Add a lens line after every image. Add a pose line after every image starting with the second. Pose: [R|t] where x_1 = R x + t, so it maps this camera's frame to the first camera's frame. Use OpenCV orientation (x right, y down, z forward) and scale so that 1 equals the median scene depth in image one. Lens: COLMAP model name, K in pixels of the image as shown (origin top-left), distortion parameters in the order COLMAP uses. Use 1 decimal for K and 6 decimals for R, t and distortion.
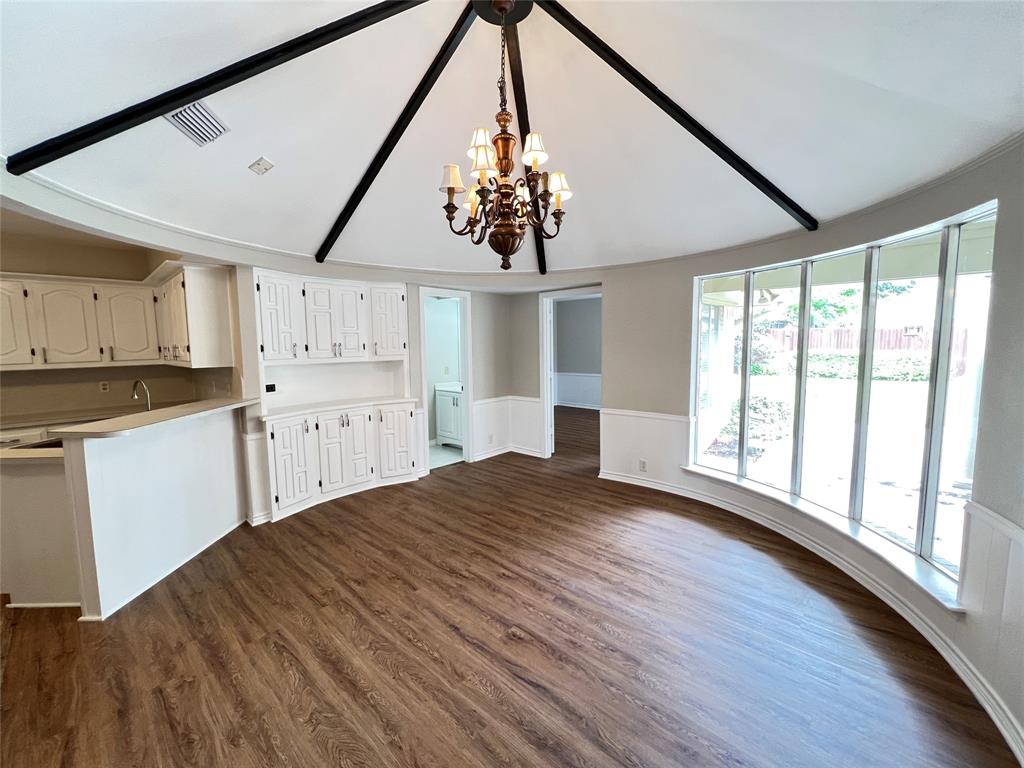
lens RADIAL K [[411.3, 0, 510.7], [0, 411.3, 380.5], [0, 0, 1]] dist [-0.001987, -0.000035]
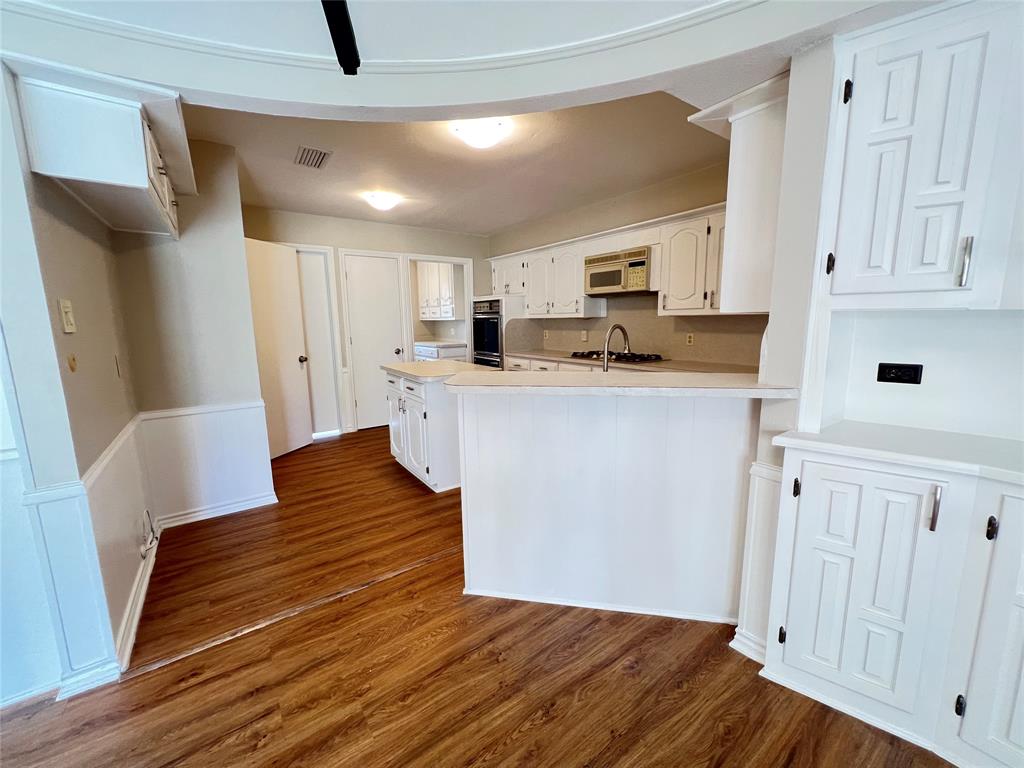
lens RADIAL K [[411.3, 0, 510.7], [0, 411.3, 380.5], [0, 0, 1]] dist [-0.001987, -0.000035]
pose [[-0.203757, 0.163203, -0.965323, -0.187379], [-0.074351, 0.980581, 0.181476, -0.021816], [0.976194, 0.108749, -0.187666, 0.942135]]
